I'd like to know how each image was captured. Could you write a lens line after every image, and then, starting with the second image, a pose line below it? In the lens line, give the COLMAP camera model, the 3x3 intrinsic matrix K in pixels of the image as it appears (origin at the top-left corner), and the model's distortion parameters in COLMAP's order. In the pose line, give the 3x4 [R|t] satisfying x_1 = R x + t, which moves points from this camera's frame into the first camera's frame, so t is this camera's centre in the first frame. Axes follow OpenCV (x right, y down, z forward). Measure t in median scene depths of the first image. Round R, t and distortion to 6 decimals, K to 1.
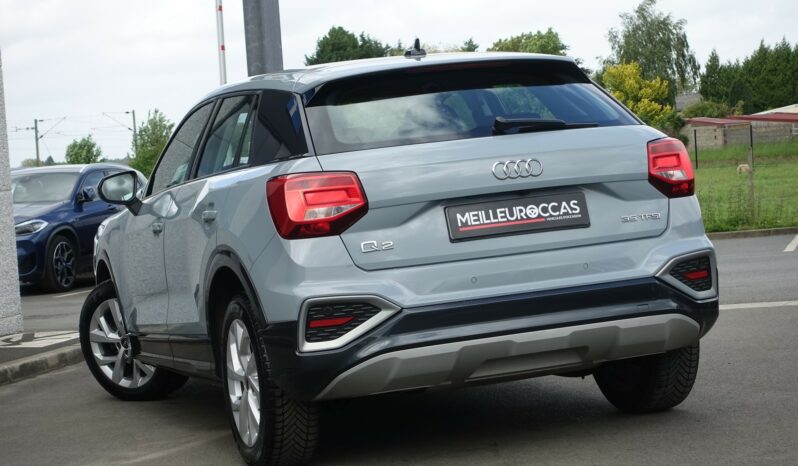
lens RADIAL K [[1678.5, 0, 398.2], [0, 1678.5, 210.2], [0, 0, 1]] dist [-0.060688, -0.094029]
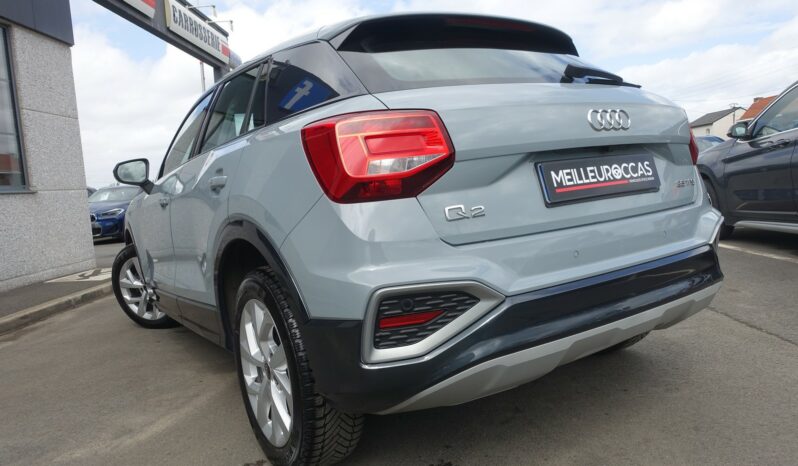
lens RADIAL K [[544.9, 0, 399.0], [0, 544.9, 233.0], [0, 0, 1]] dist [-0.003415, 0.001924]
pose [[0.971997, -0.013405, 0.234611, -0.094118], [0.002650, 0.998933, 0.046098, 0.018860], [-0.234979, -0.044186, 0.970996, 0.748334]]
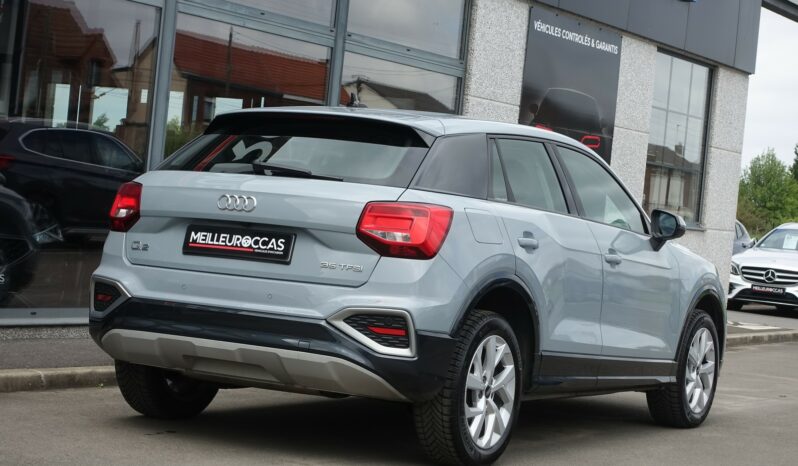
lens RADIAL K [[1678.5, 0, 398.2], [0, 1678.5, 210.2], [0, 0, 1]] dist [-0.060688, -0.094029]
pose [[0.647036, 0.143808, -0.748775, 1.012401], [-0.162654, 0.985480, 0.048715, -0.094156], [0.744908, 0.090271, 0.661032, 0.303033]]
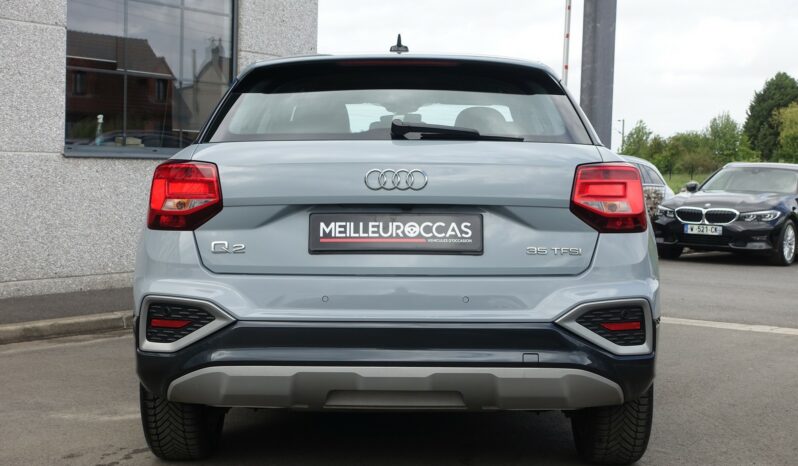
lens RADIAL K [[1149.0, 0, 399.0], [0, 1149.0, 233.0], [0, 0, 1]] dist [-0.009114, -0.120384]
pose [[0.933091, 0.118565, -0.339534, 0.275360], [-0.104797, 0.992761, 0.058672, -0.031699], [0.344033, -0.019164, 0.938762, 0.432562]]
